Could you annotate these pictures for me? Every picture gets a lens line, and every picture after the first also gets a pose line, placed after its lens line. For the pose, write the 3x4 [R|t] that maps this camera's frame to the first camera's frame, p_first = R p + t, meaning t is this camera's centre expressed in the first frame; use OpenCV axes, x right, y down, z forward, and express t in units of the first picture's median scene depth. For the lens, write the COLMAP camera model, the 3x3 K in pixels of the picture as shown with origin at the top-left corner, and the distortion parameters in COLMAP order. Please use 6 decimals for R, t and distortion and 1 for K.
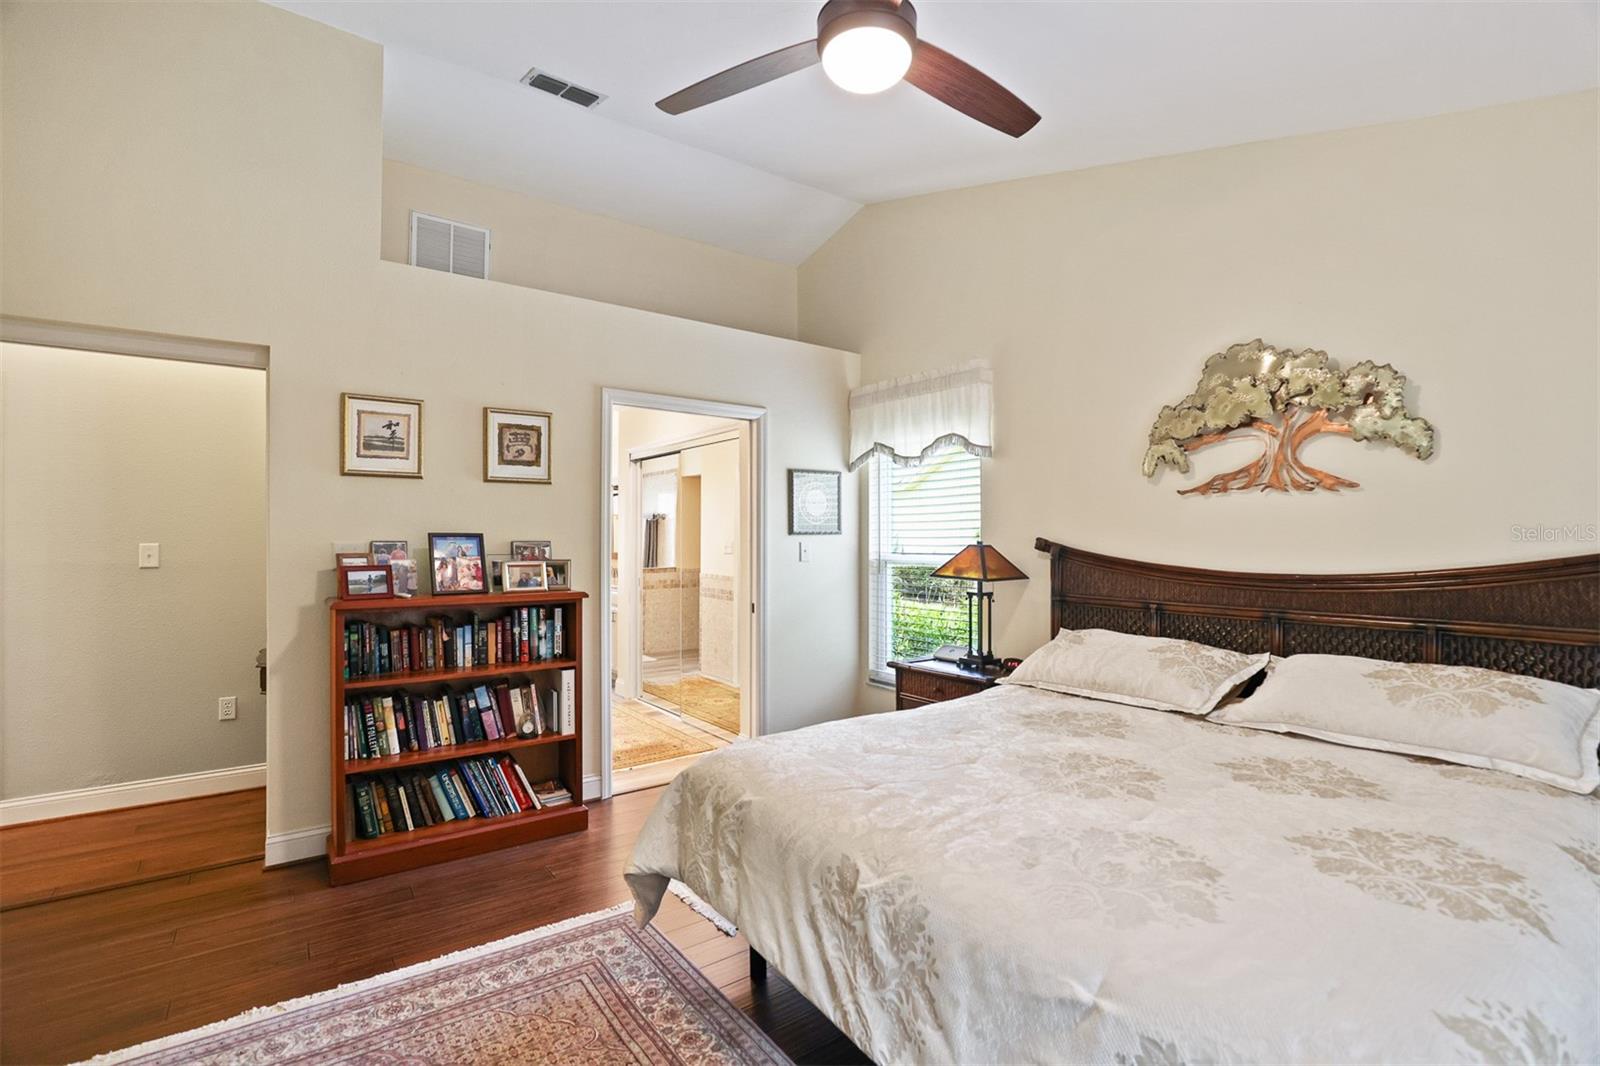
lens RADIAL K [[729.5, 0, 813.9], [0, 729.5, 535.7], [0, 0, 1]] dist [-0.026698, 0.000729]
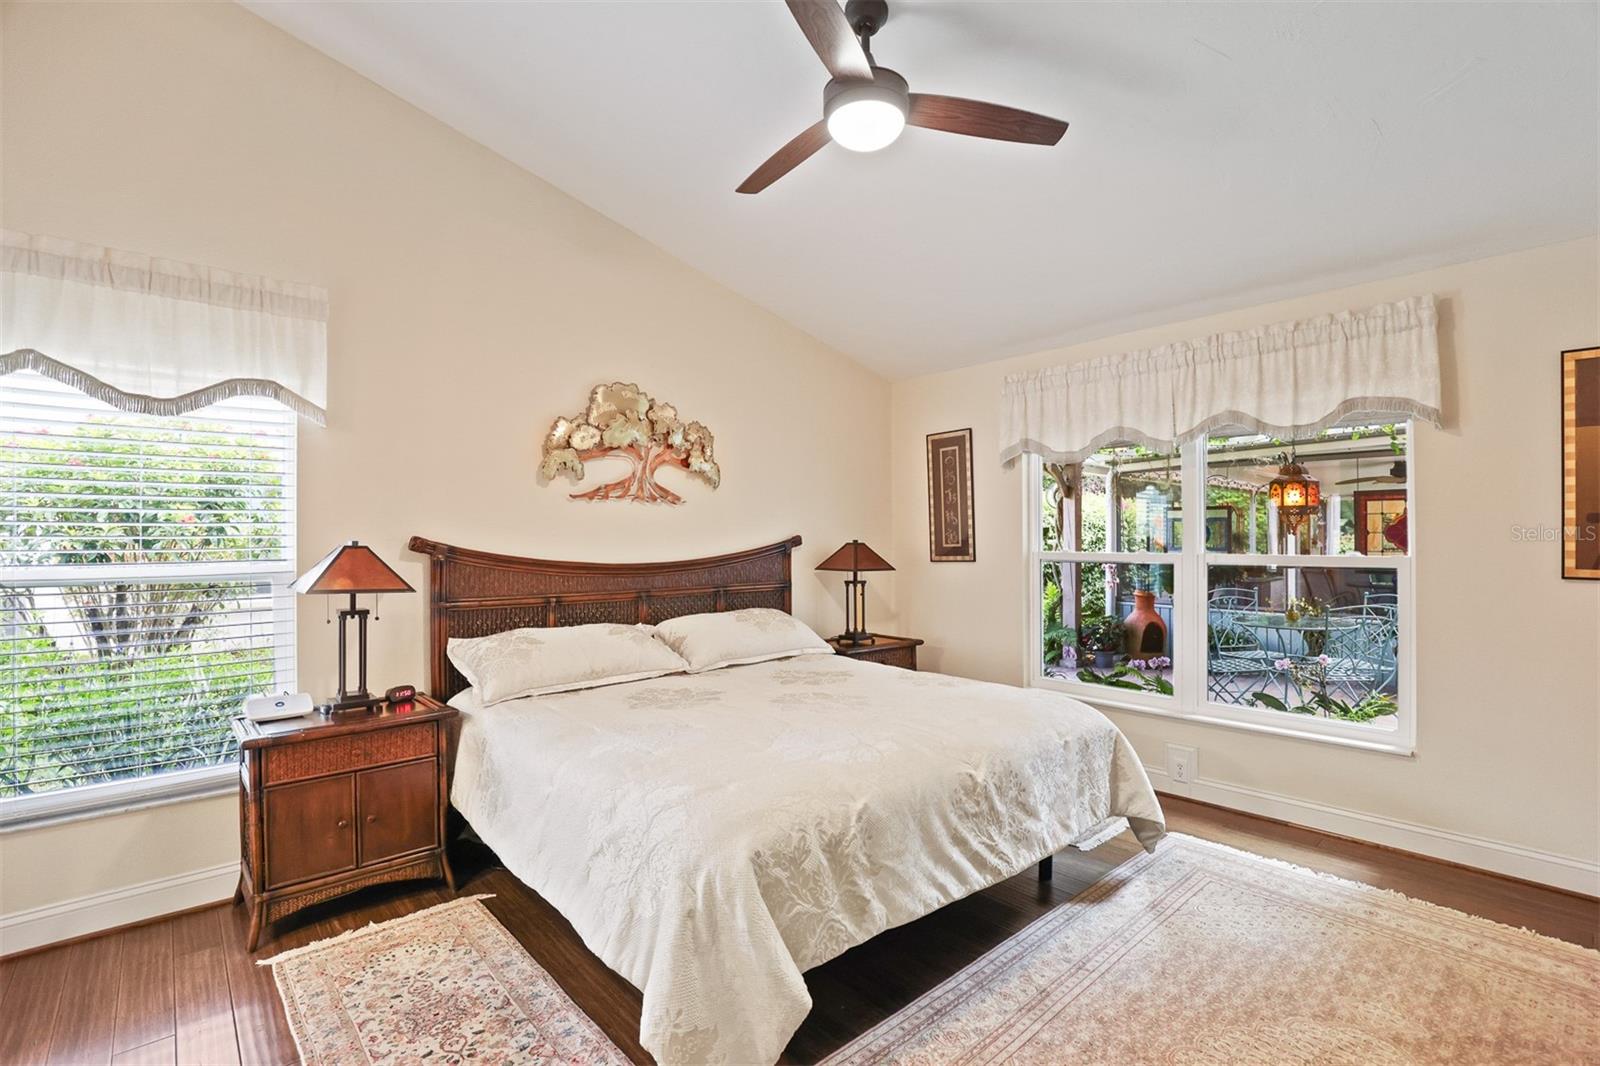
lens RADIAL K [[729.5, 0, 813.5], [0, 729.5, 533.2], [0, 0, 1]] dist [-0.026698, 0.000729]
pose [[-0.097642, -0.001242, 0.995221, -0.708289], [-0.008450, 0.999964, 0.000419, -0.006055], [-0.995186, -0.008369, -0.097649, 0.777741]]
